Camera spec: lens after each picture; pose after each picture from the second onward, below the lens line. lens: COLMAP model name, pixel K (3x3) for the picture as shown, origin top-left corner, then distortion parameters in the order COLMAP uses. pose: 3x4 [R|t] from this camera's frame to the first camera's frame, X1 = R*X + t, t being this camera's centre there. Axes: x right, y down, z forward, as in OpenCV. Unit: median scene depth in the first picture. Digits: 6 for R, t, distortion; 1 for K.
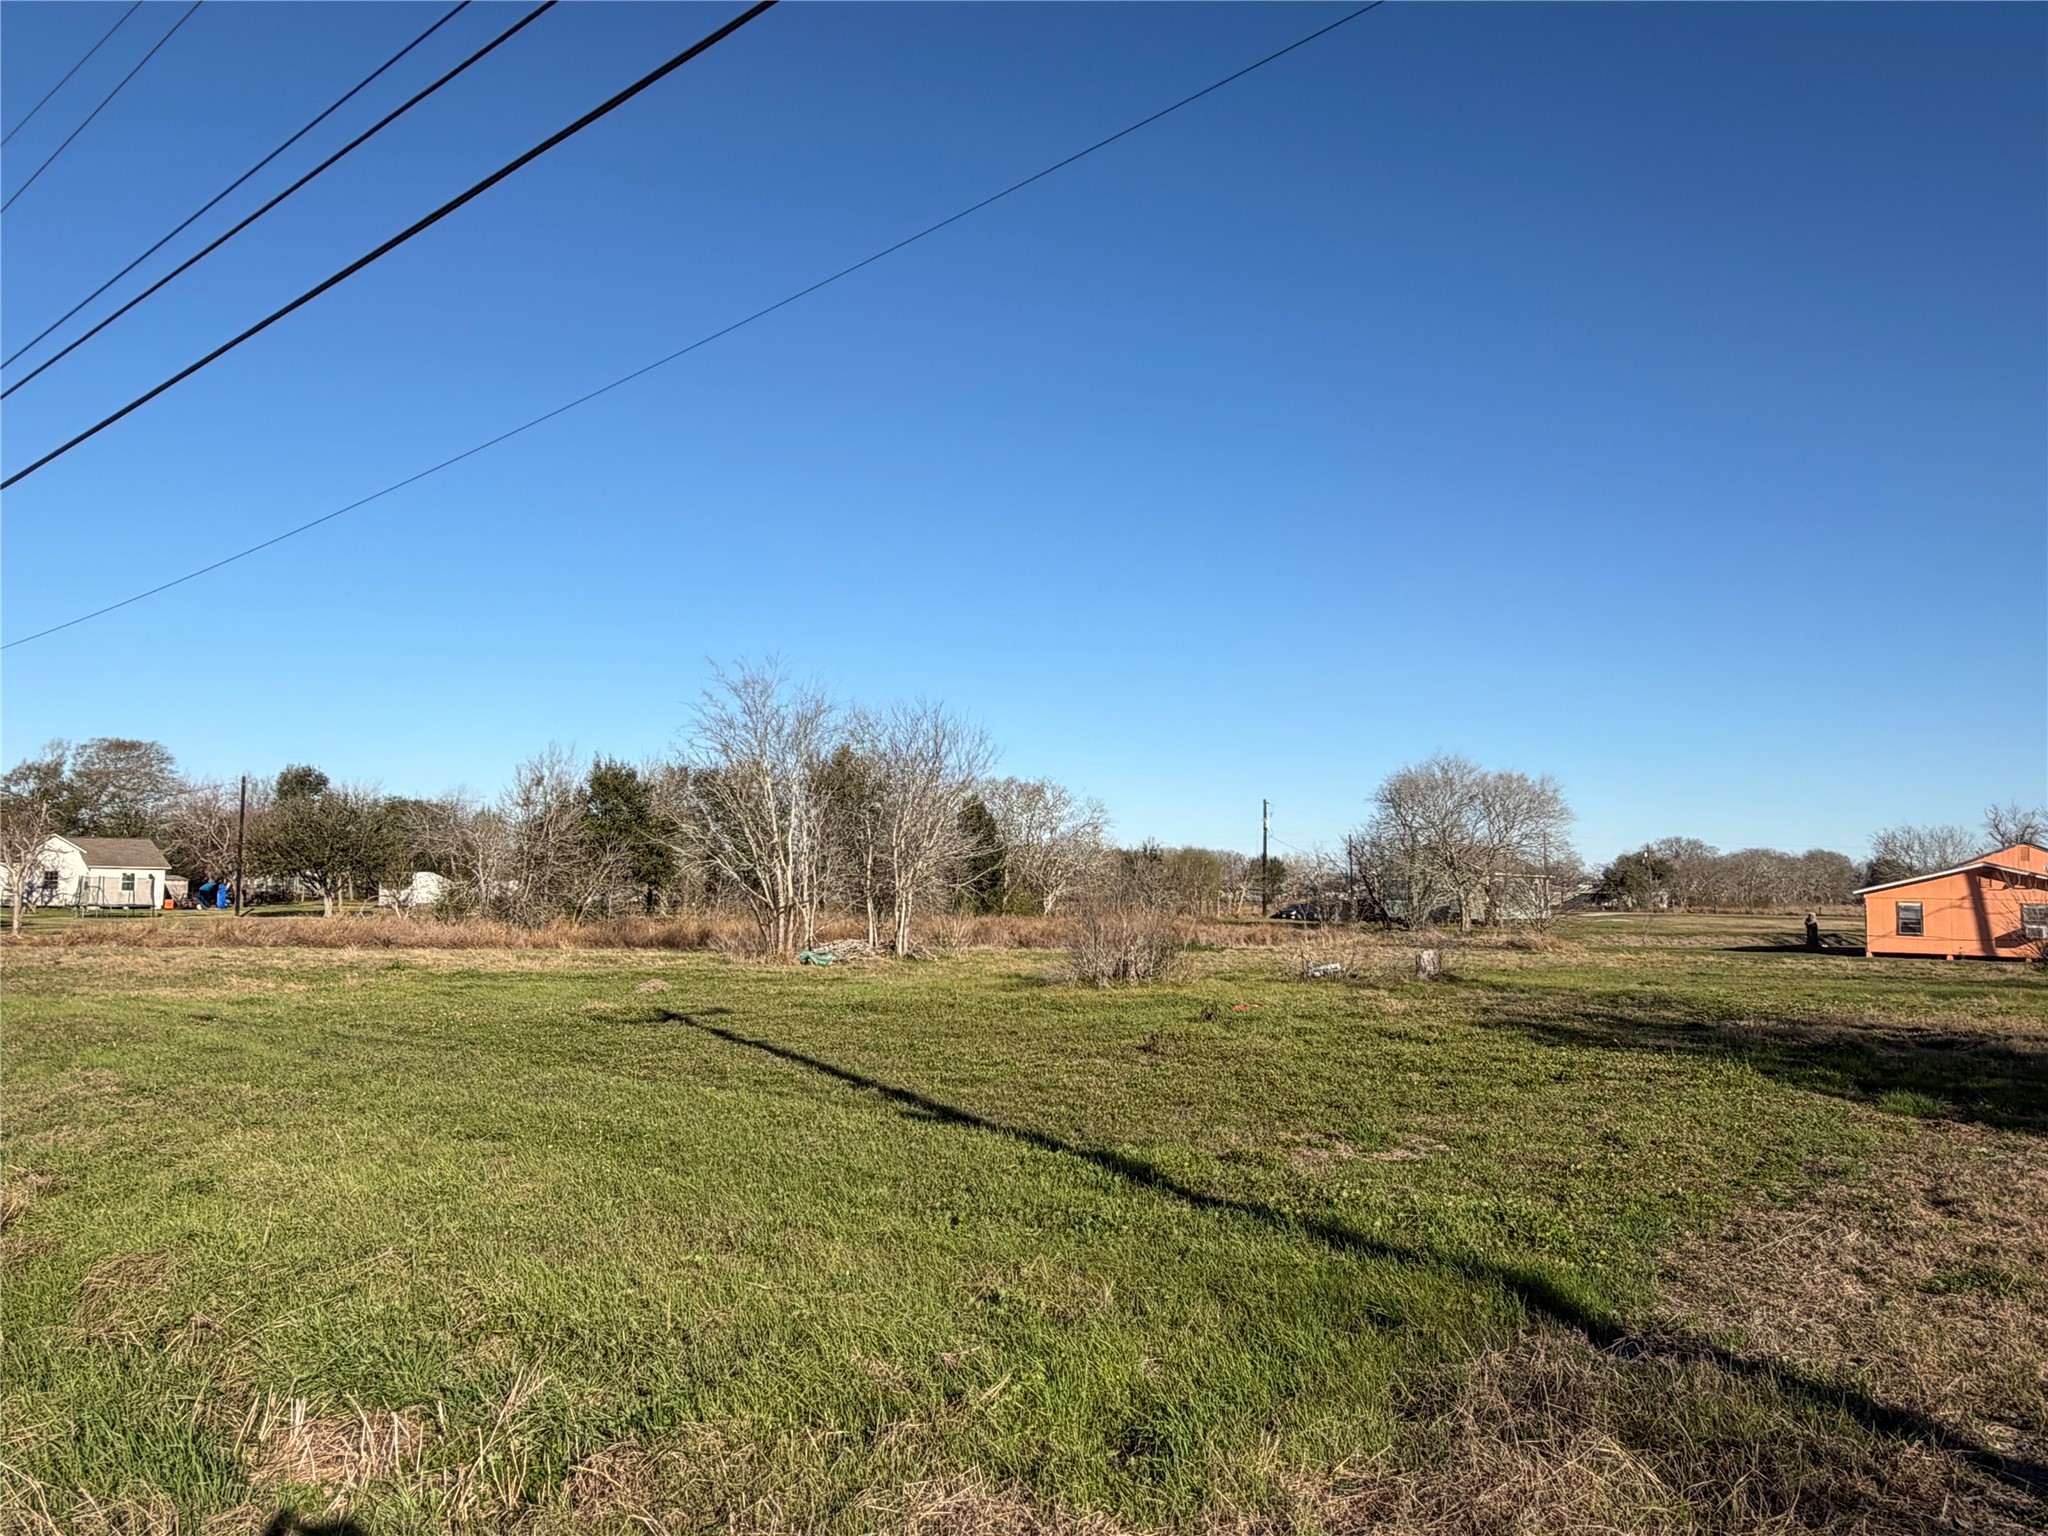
lens RADIAL K [[1426.6, 0, 967.9], [0, 1426.6, 769.5], [0, 0, 1]] dist [-0.000897, -0.000516]
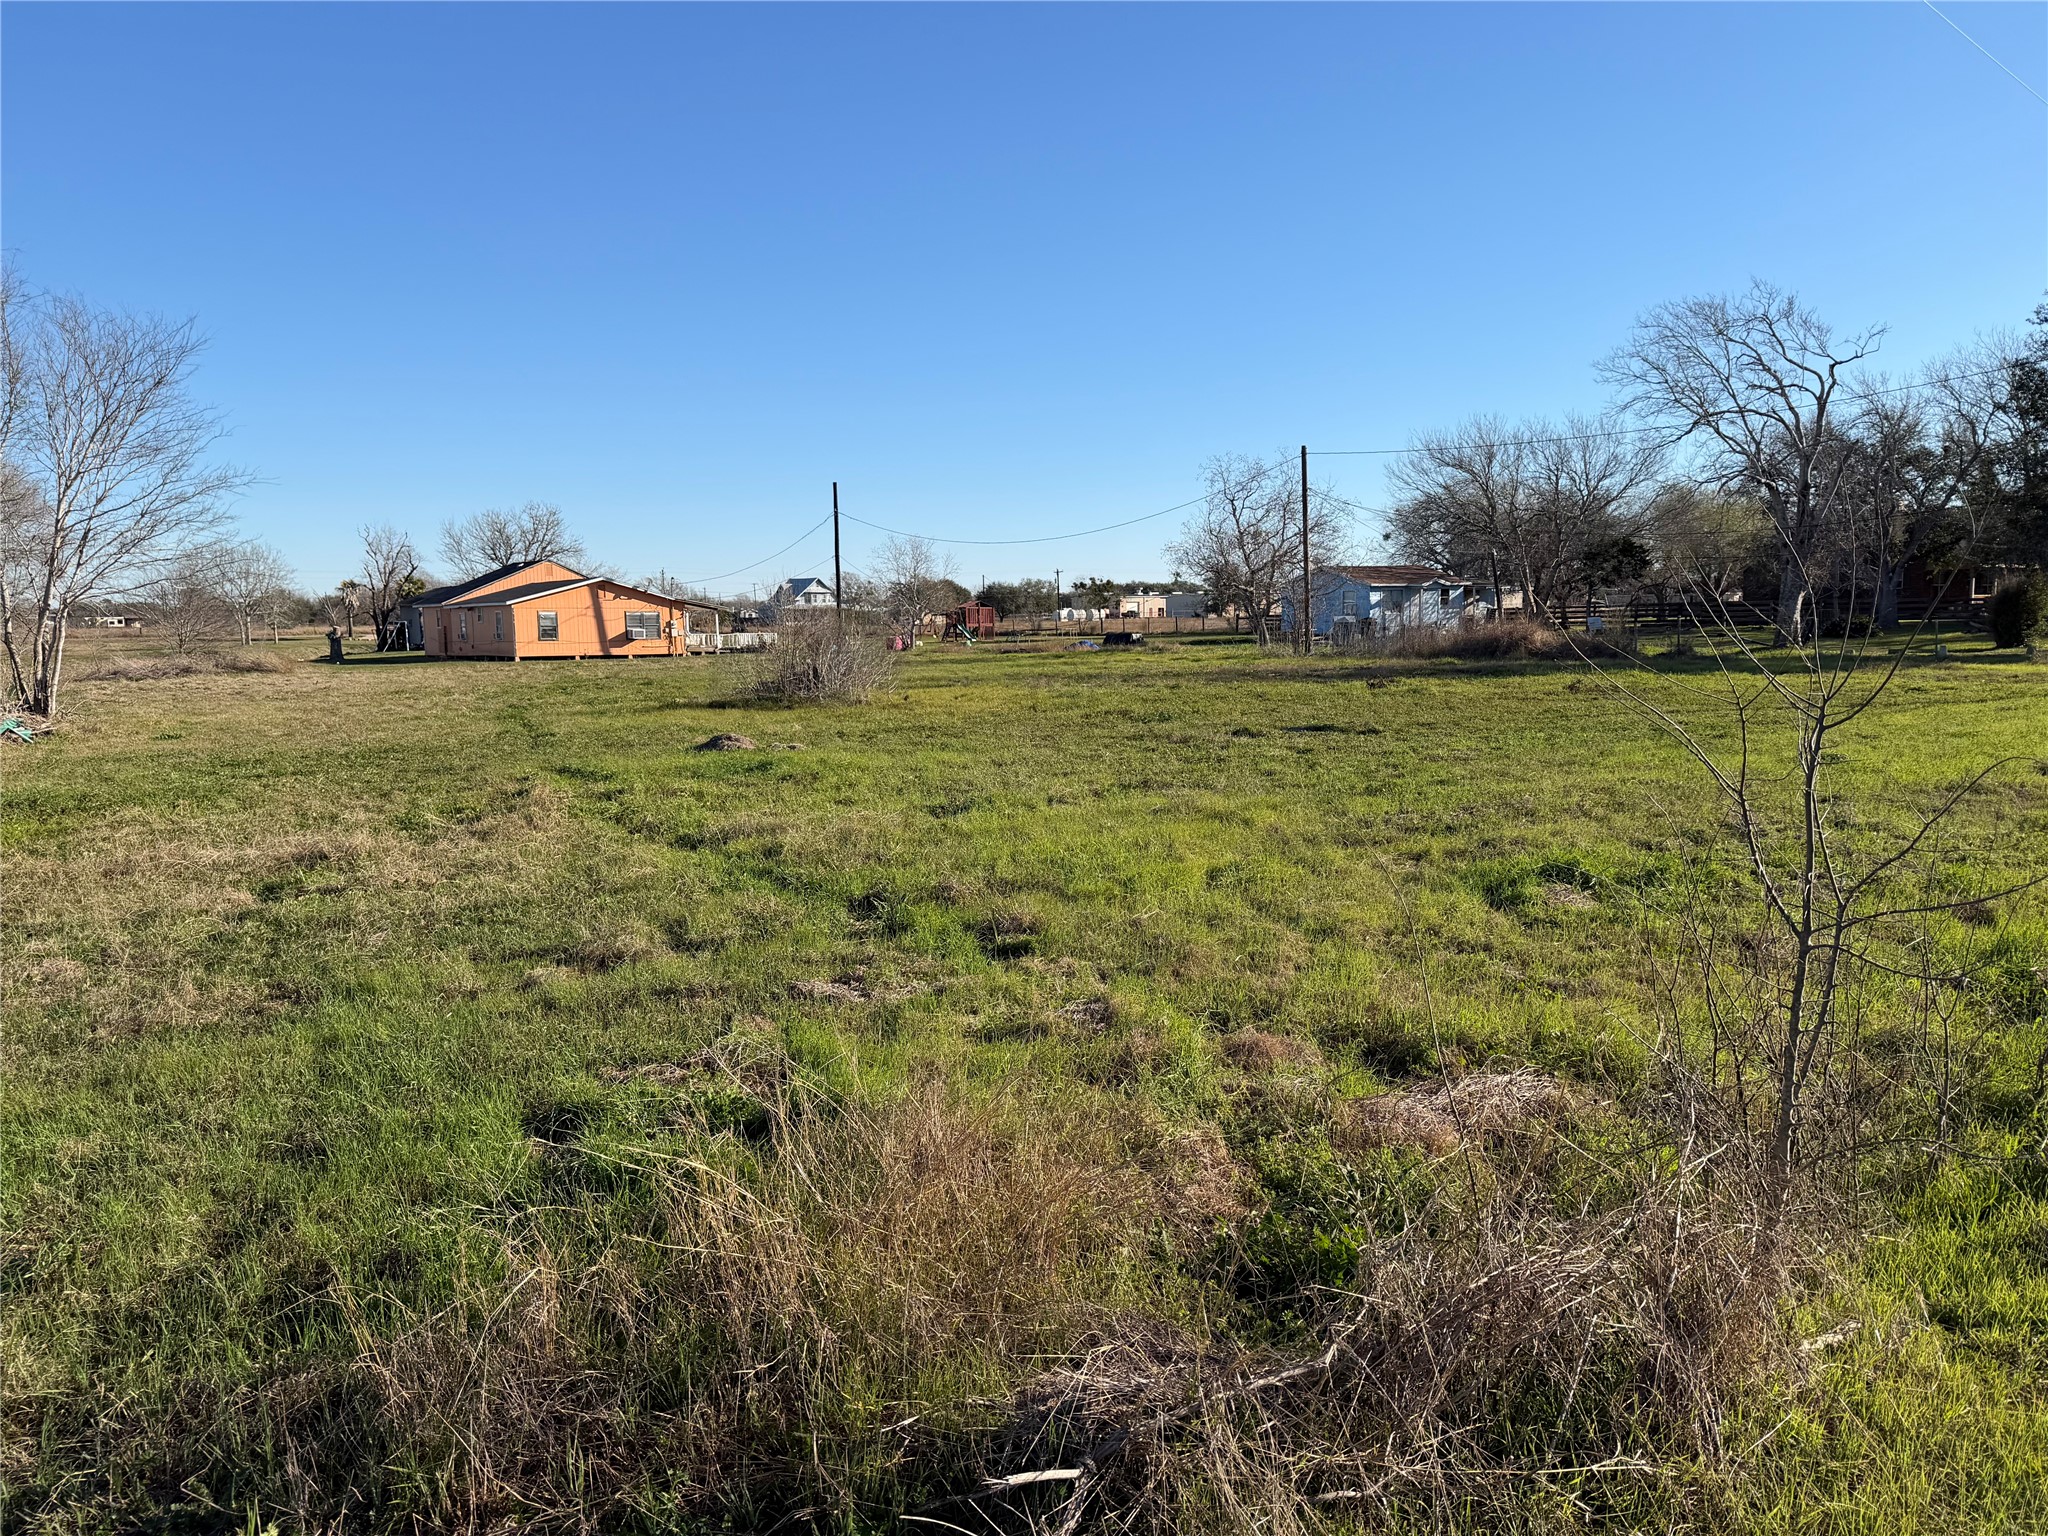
lens RADIAL K [[1432.3, 0, 1024.0], [0, 1432.3, 768.0], [0, 0, 1]] dist [0.243060, -0.375728]
pose [[0.243561, -0.119711, 0.962469, -0.409895], [-0.063996, 0.988207, 0.139107, 0.029178], [-0.967772, -0.095475, 0.233028, 0.346125]]
